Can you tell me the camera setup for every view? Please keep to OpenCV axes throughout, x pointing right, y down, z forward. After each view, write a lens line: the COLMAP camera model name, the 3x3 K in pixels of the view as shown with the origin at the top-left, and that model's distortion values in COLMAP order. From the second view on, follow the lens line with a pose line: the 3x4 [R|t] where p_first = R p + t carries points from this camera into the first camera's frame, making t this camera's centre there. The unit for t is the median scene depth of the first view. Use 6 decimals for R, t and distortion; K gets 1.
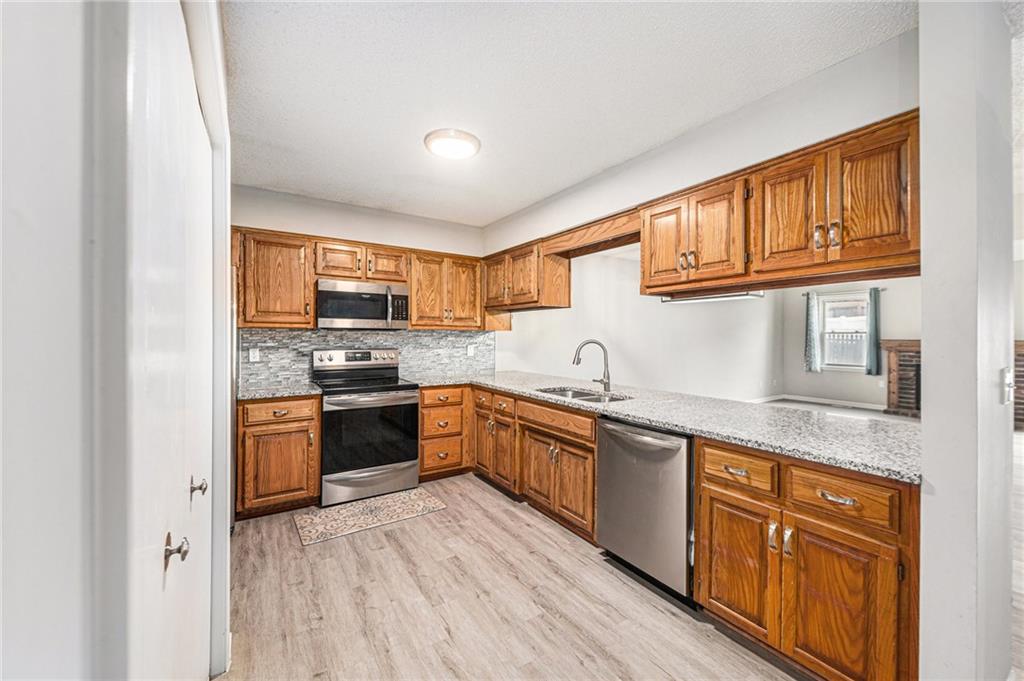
lens RADIAL K [[415.9, 0, 513.2], [0, 415.9, 331.8], [0, 0, 1]] dist [0.000682, 0.000039]
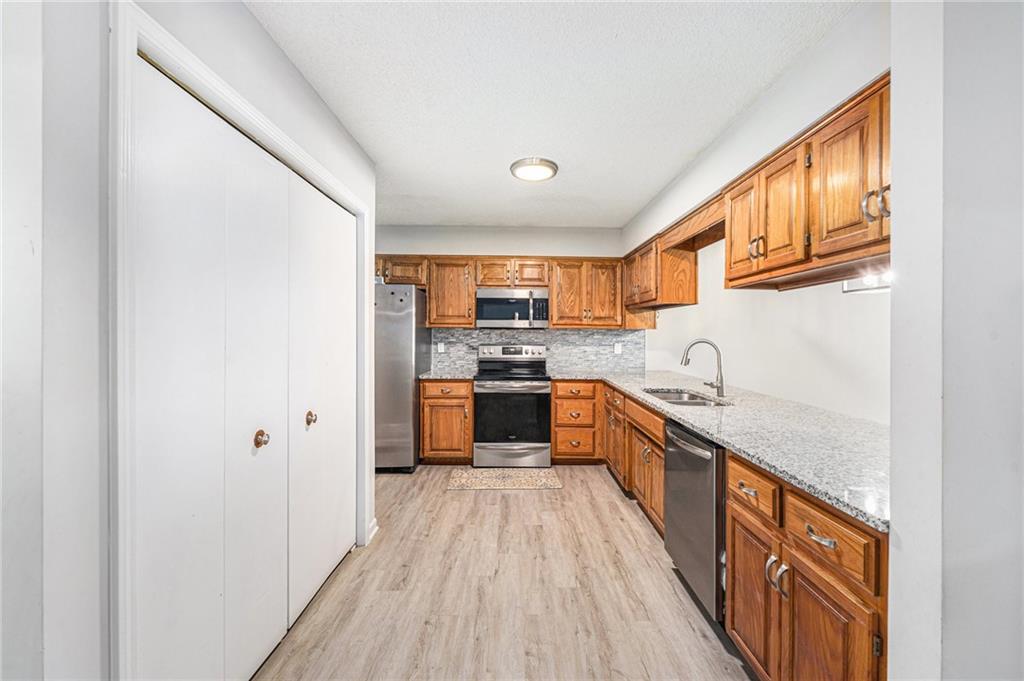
lens RADIAL K [[412.9, 0, 503.9], [0, 412.9, 332.6], [0, 0, 1]] dist [-0.001916, -0.000417]
pose [[0.829318, 0.001806, -0.558775, 0.312416], [0.001630, 0.999983, 0.005650, -0.000797], [0.558775, -0.005597, 0.829300, -0.001731]]
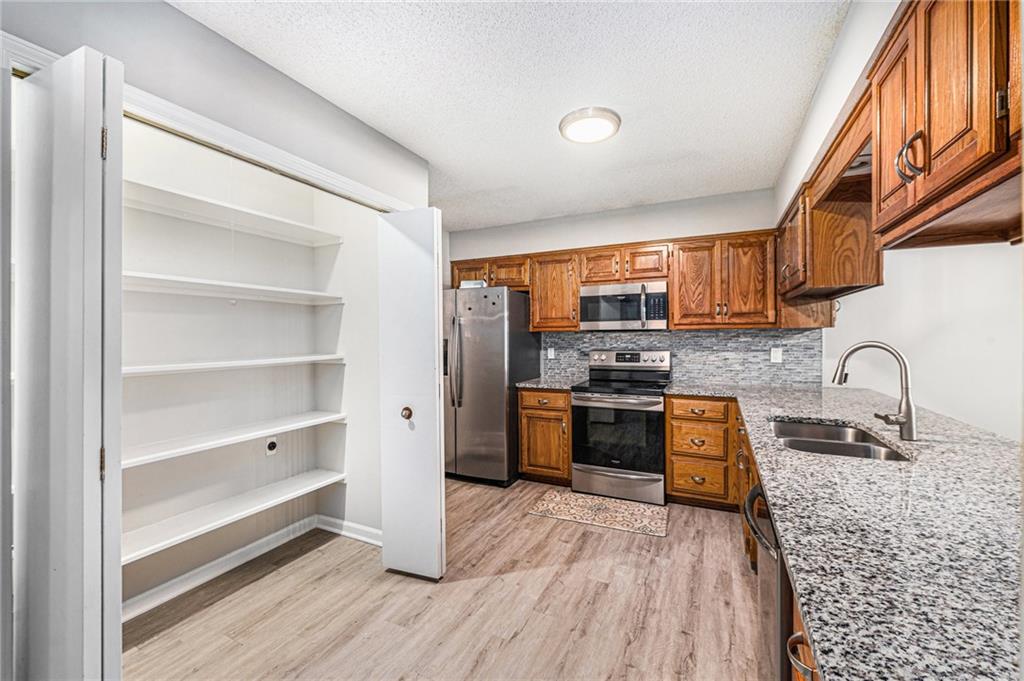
lens RADIAL K [[410.0, 0, 512.0], [0, 410.0, 340.5], [0, 0, 1]] dist [-0.001214, -0.000234]
pose [[0.504539, -0.001959, -0.863387, 0.391154], [0.018402, 0.999795, 0.008485, 0.004529], [0.863193, -0.020169, 0.504471, 0.294741]]
